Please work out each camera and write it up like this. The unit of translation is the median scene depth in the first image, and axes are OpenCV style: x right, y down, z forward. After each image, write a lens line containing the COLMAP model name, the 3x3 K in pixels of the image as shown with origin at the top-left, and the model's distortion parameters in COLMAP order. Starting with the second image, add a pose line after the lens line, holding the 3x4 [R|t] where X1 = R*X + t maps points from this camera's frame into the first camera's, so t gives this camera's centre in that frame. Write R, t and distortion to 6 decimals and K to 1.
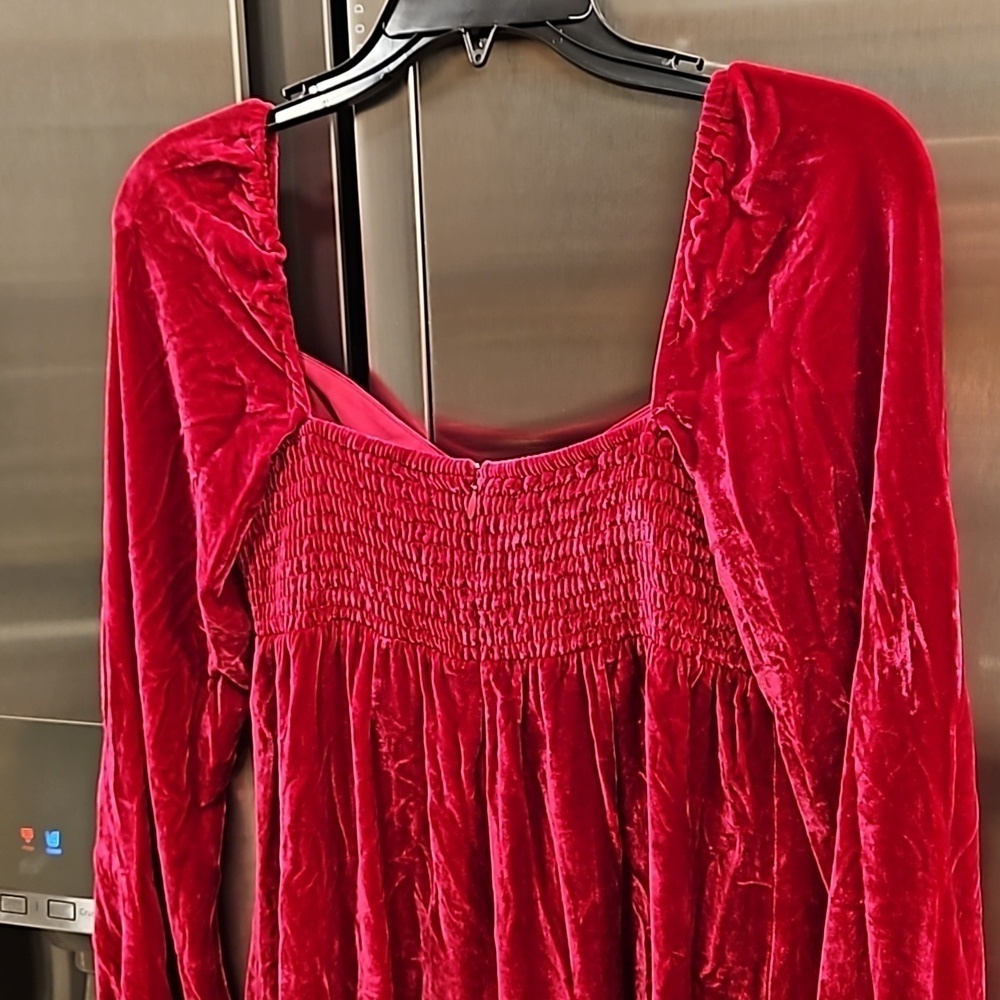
lens RADIAL K [[1591.6, 0, 500.0], [0, 1591.6, 500.0], [0, 0, 1]] dist [0.139858, -0.452487]
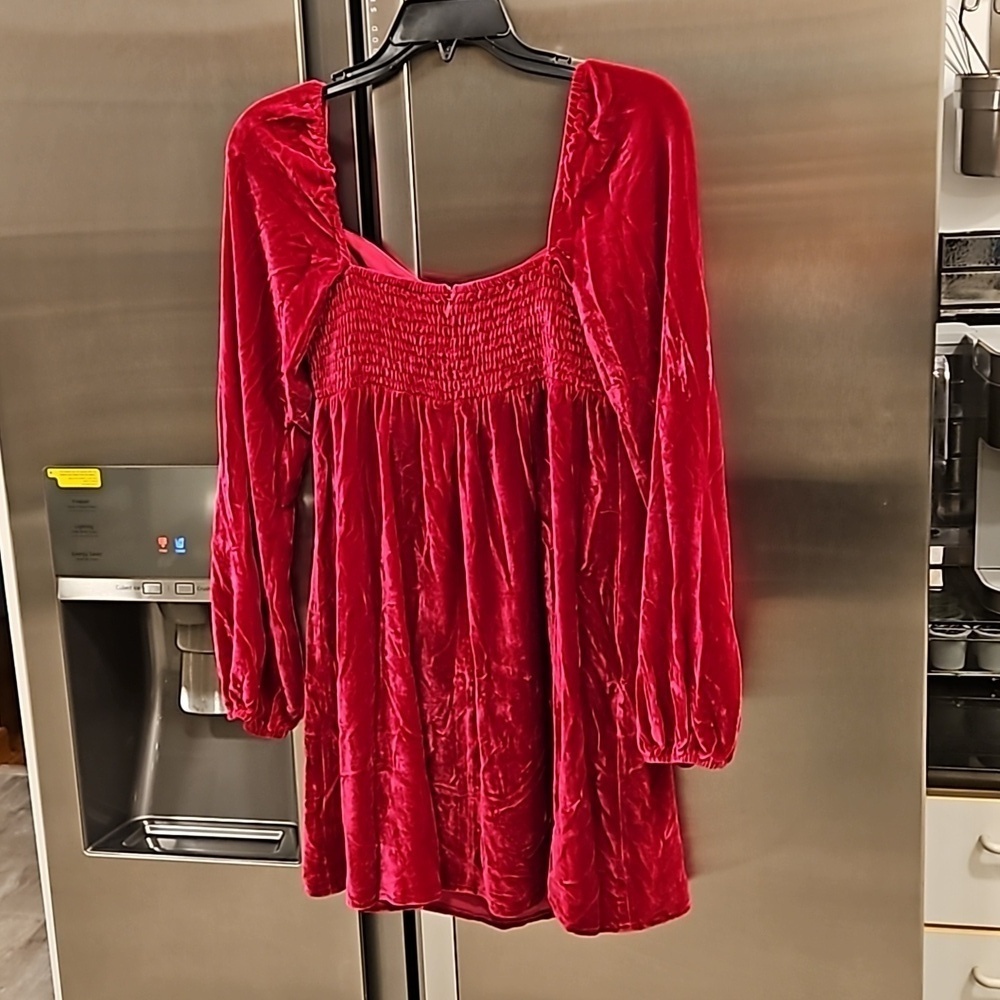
lens RADIAL K [[1591.6, 0, 500.0], [0, 1591.6, 500.0], [0, 0, 1]] dist [0.139858, -0.452487]
pose [[0.996049, -0.026196, 0.084857, -0.115607], [0.025451, 0.999627, 0.009857, 0.198296], [-0.085083, -0.007658, 0.996344, -0.775367]]
